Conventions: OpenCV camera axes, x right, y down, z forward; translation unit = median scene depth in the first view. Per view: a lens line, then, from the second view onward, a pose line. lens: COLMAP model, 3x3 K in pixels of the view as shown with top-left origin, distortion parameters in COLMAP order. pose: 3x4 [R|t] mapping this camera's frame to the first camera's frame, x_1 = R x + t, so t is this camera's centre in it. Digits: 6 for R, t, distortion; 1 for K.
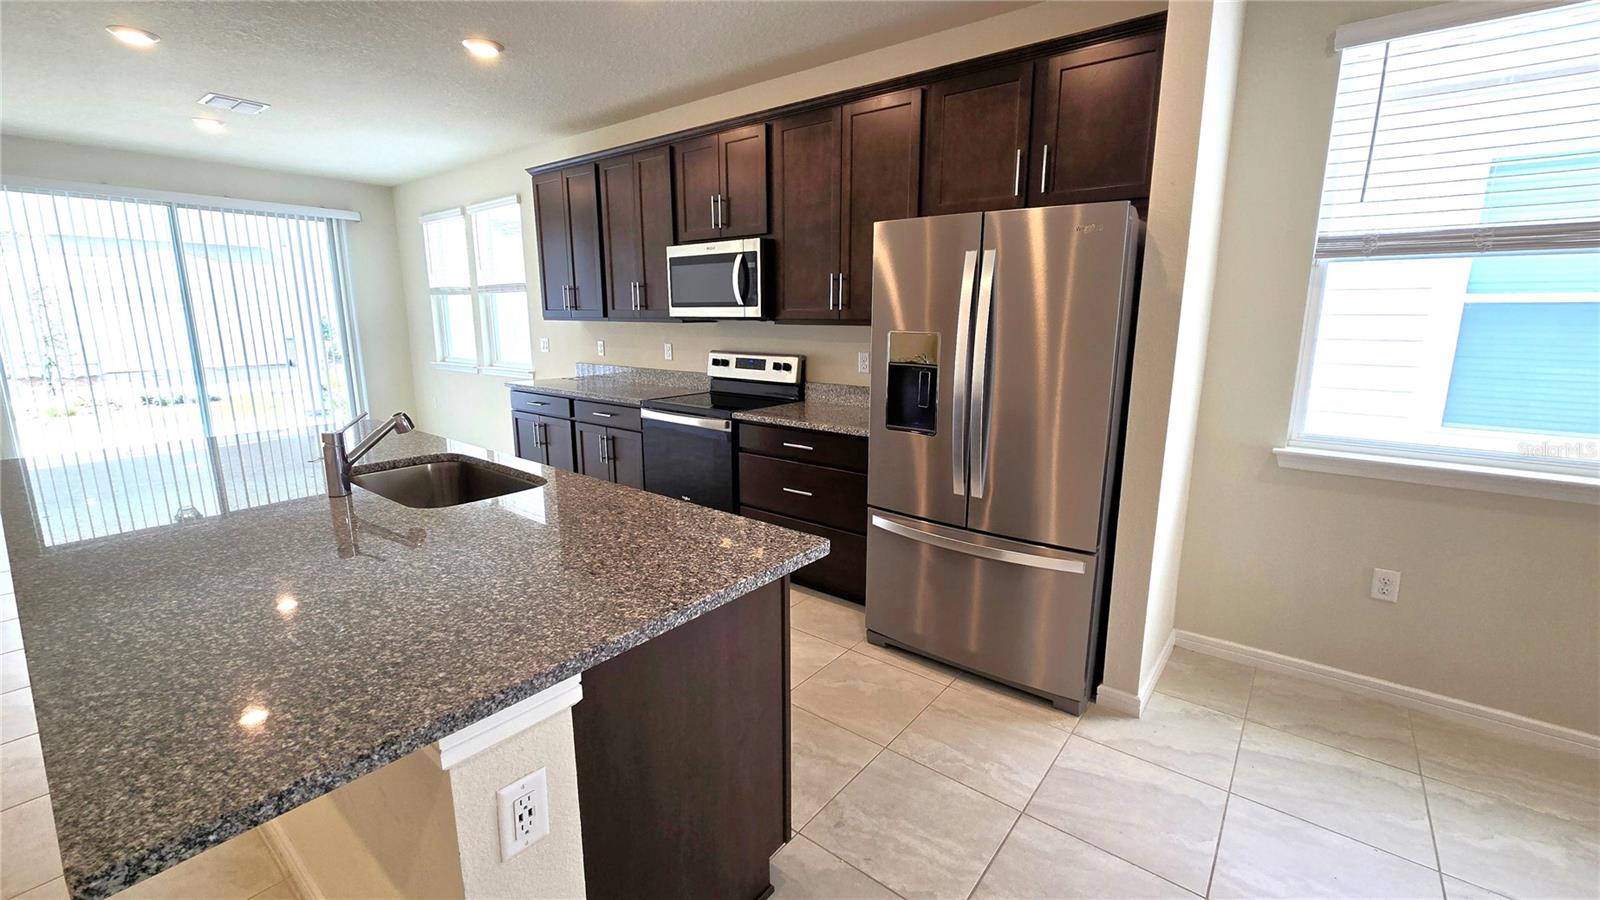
lens RADIAL K [[660.4, 0, 807.4], [0, 660.4, 440.8], [0, 0, 1]] dist [0.000923, 0.000189]
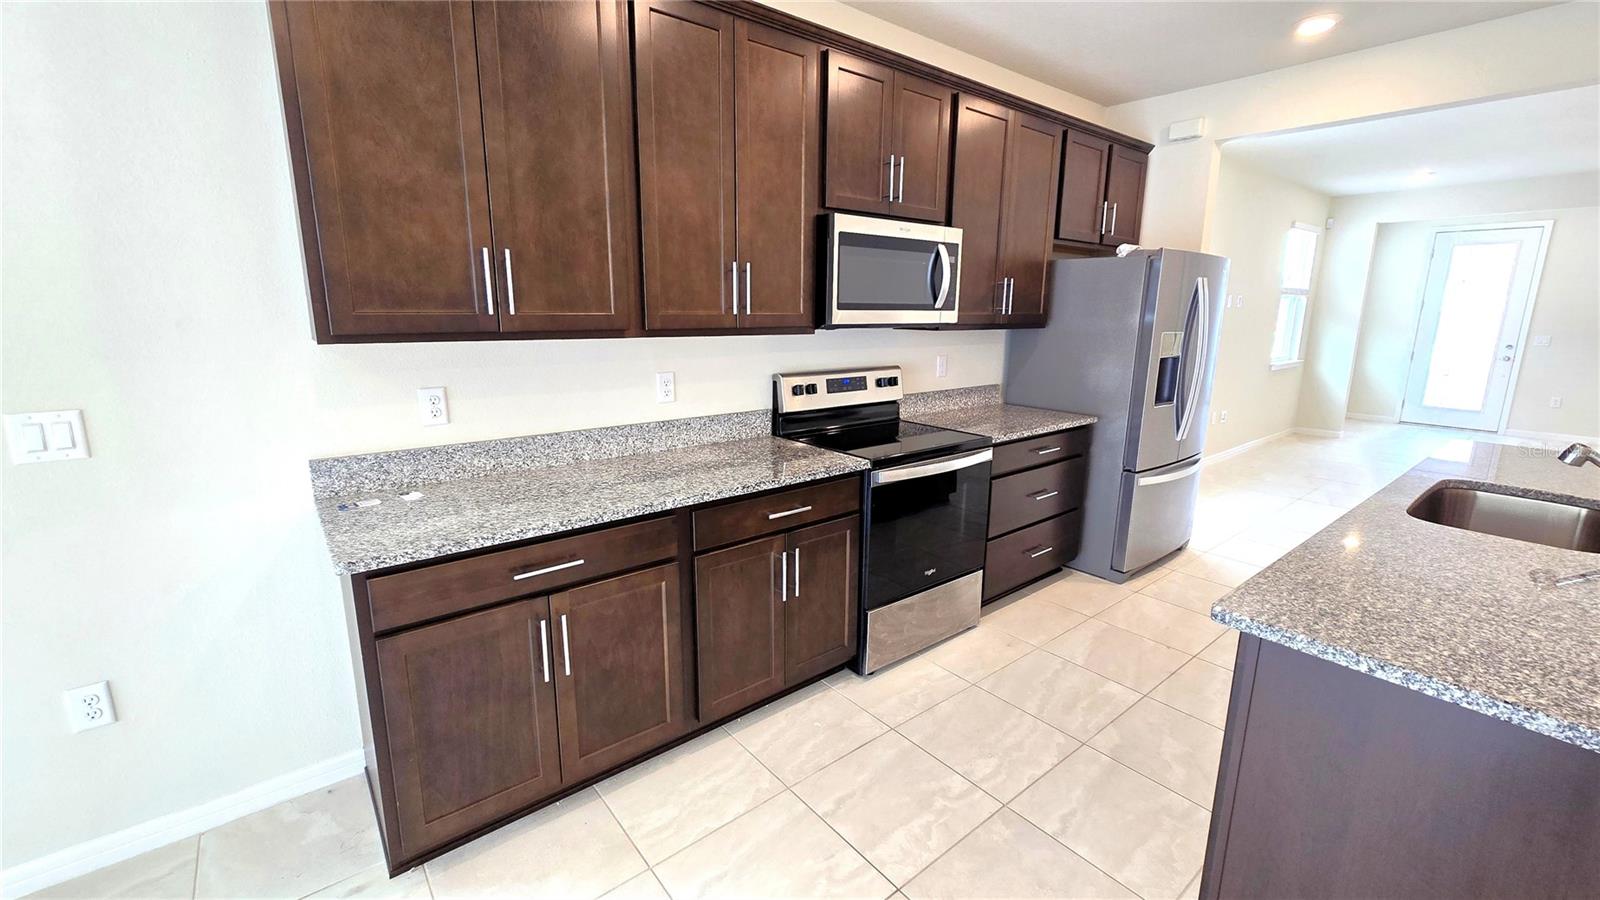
lens RADIAL K [[660.4, 0, 807.4], [0, 660.4, 440.8], [0, 0, 1]] dist [0.000923, 0.000189]
pose [[0.212046, -0.195235, 0.957559, -0.861632], [0.176296, 0.971408, 0.159019, -0.189285], [-0.961226, 0.135094, 0.240402, 0.906854]]
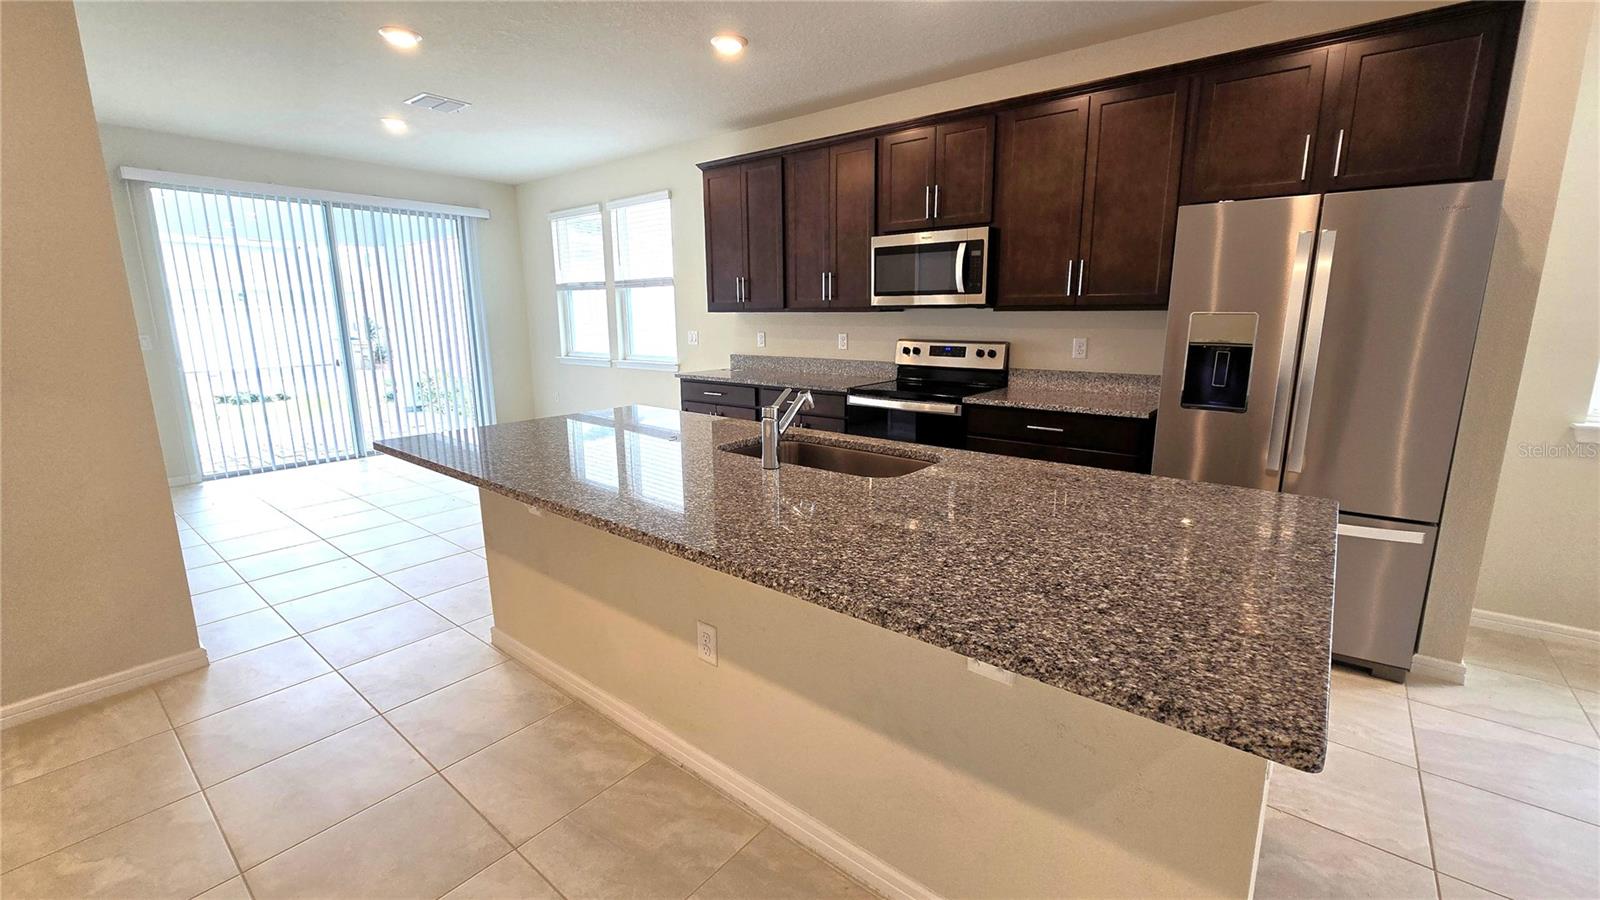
lens RADIAL K [[660.4, 0, 807.4], [0, 660.4, 440.8], [0, 0, 1]] dist [0.000923, 0.000189]
pose [[0.999896, -0.006508, -0.012869, -0.302725], [0.006547, 0.999974, 0.003002, 0.017722], [0.012849, -0.003086, 0.999913, -0.024710]]
